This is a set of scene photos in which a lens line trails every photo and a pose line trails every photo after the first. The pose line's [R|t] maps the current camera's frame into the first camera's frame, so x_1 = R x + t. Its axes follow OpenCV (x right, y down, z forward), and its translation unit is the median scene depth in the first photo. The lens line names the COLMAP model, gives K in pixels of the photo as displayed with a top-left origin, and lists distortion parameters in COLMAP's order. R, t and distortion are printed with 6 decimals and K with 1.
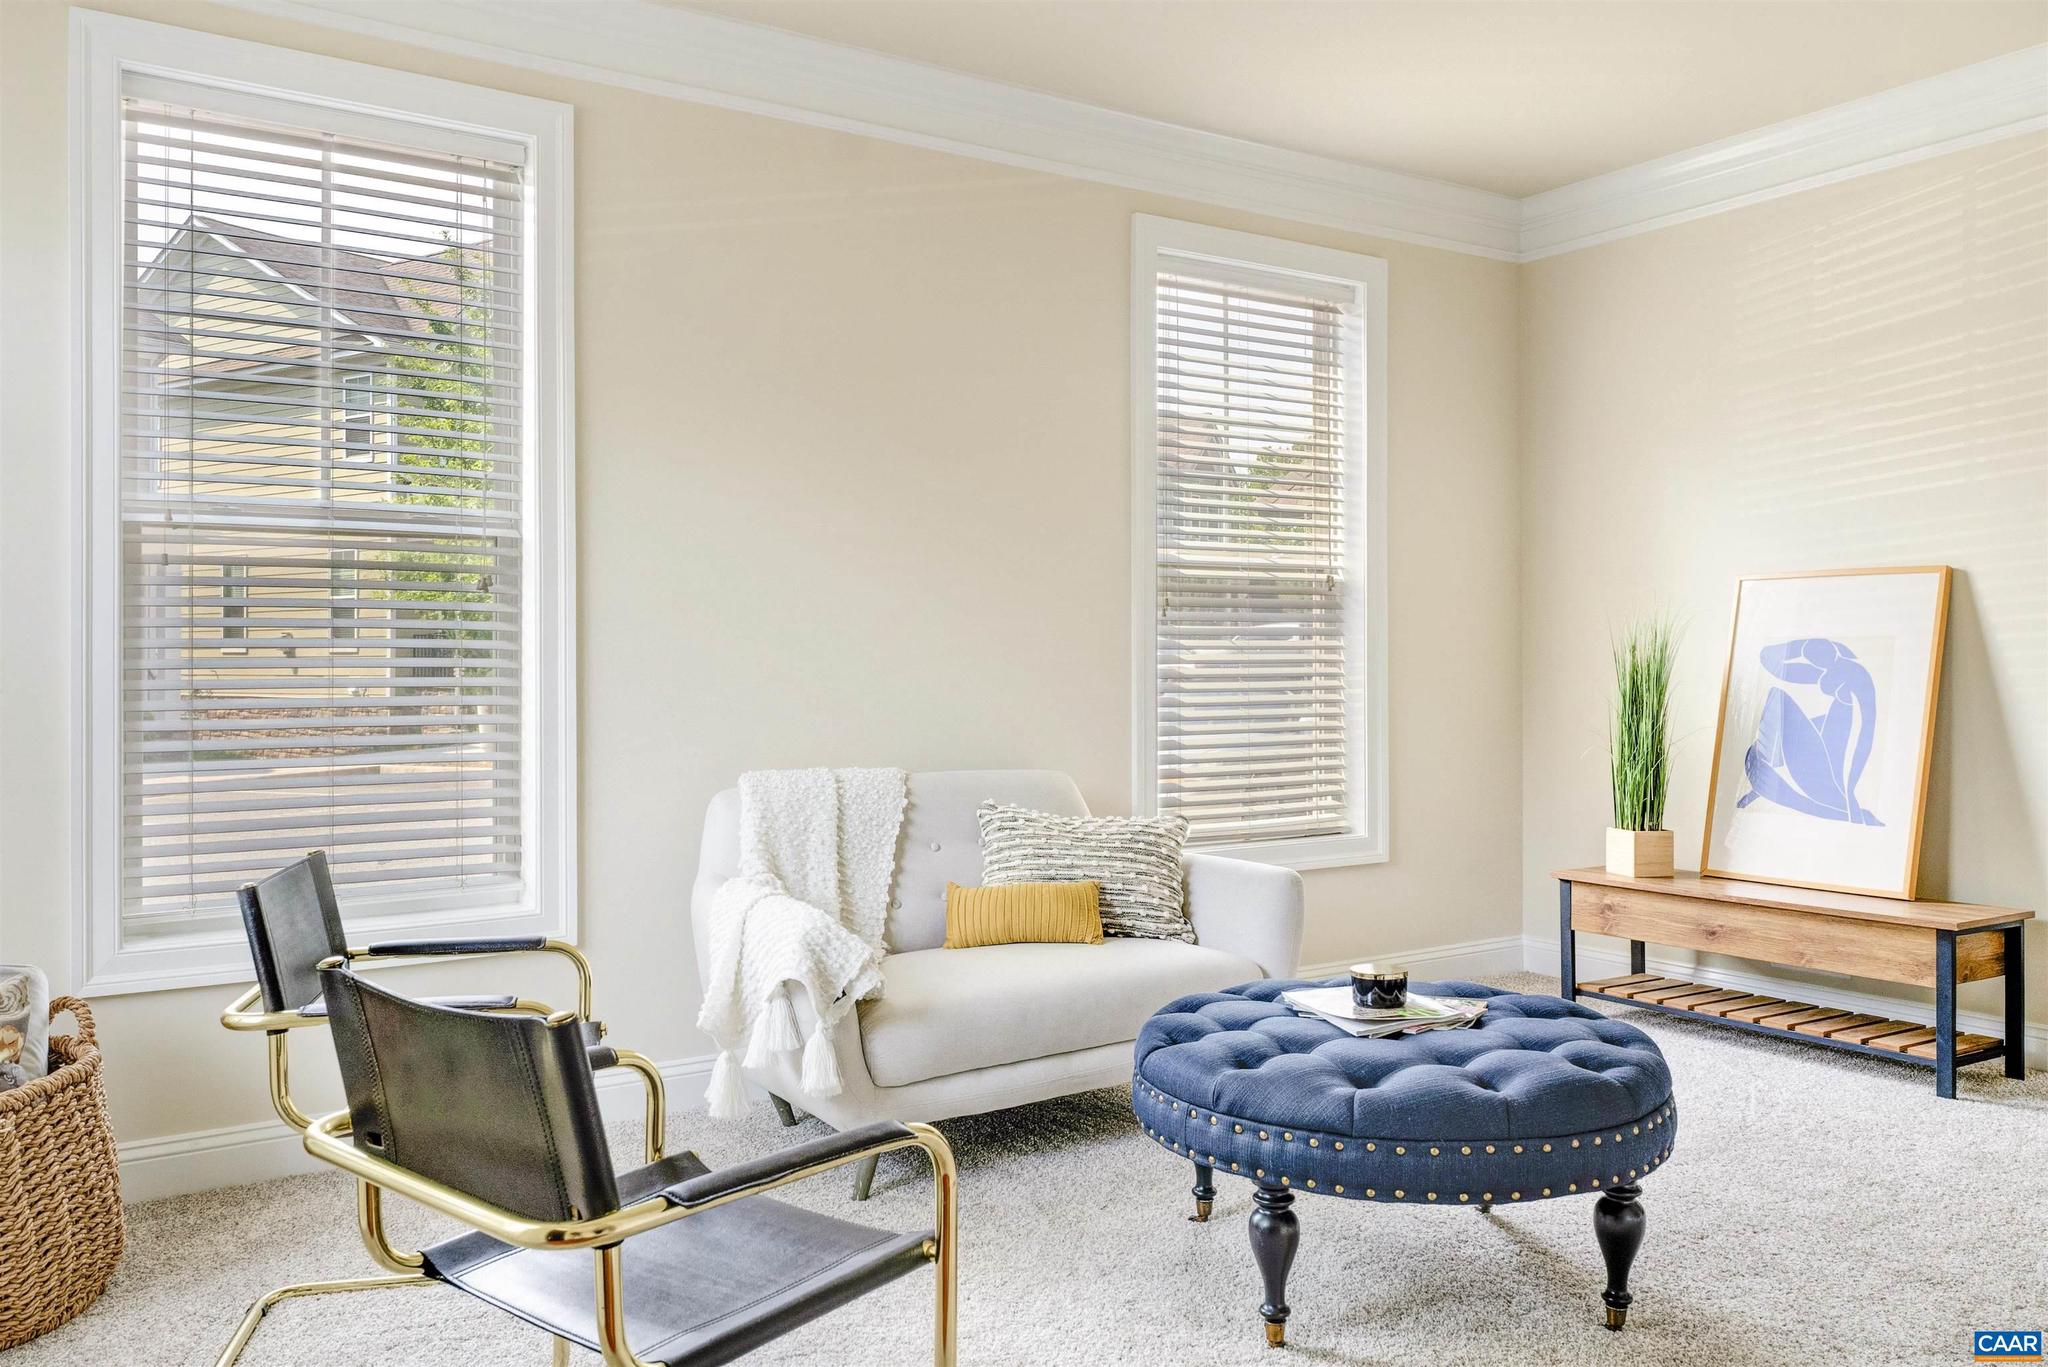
lens RADIAL K [[1580.1, 0, 1007.7], [0, 1580.1, 690.6], [0, 0, 1]] dist [0.001275, -0.007916]
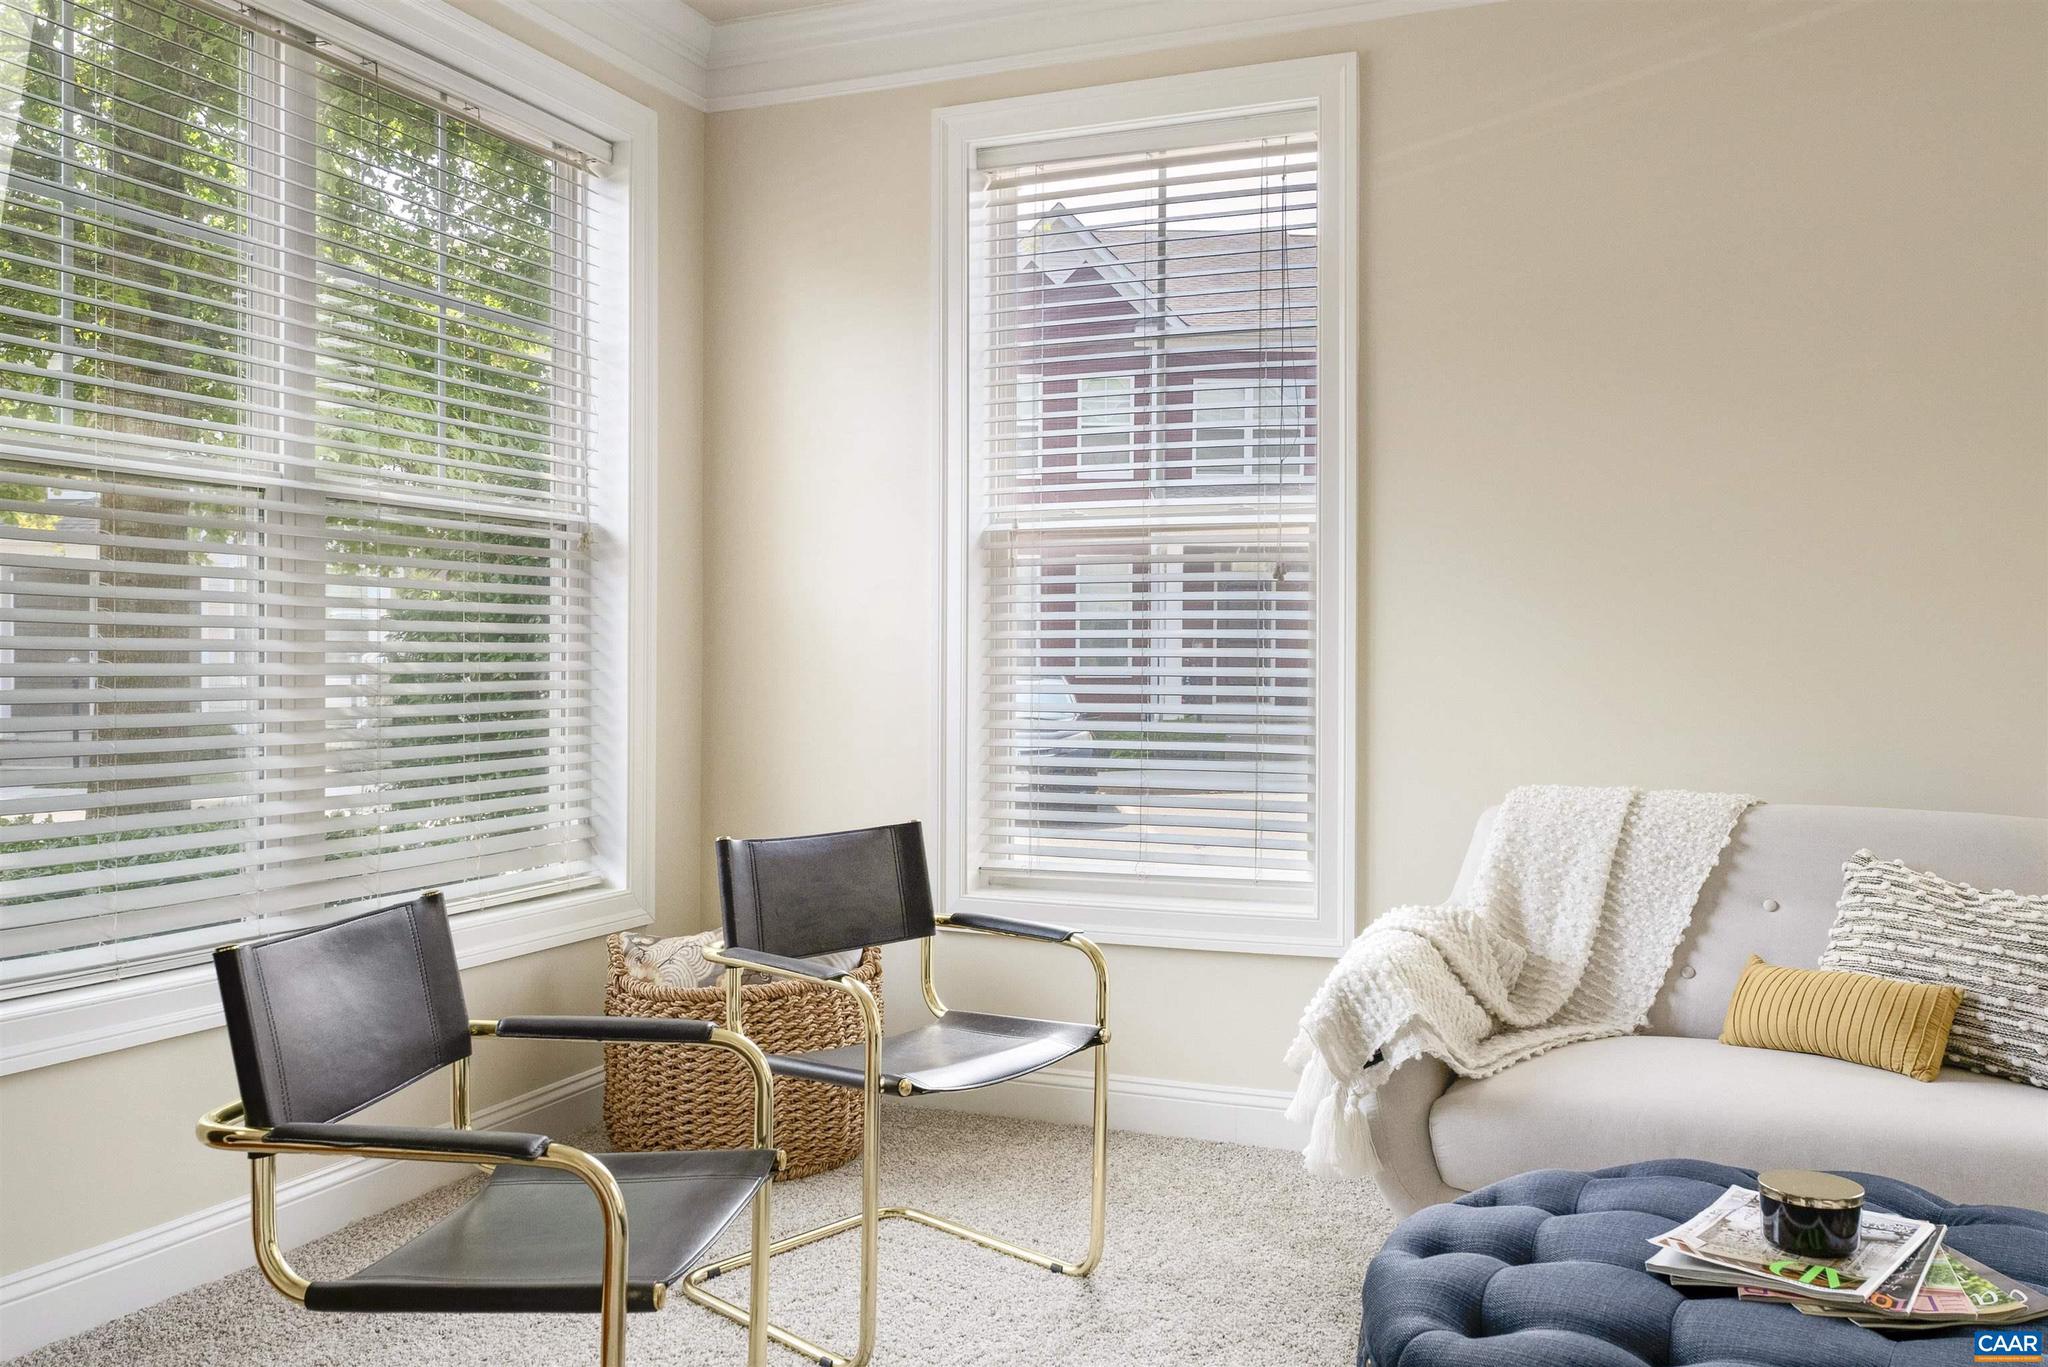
lens RADIAL K [[1580.1, 0, 1011.9], [0, 1580.1, 686.9], [0, 0, 1]] dist [0.001275, -0.007916]
pose [[0.576563, 0.017902, -0.816857, 0.361316], [-0.017831, 0.999798, 0.009325, -0.003509], [0.816858, 0.009189, 0.576766, 0.296754]]
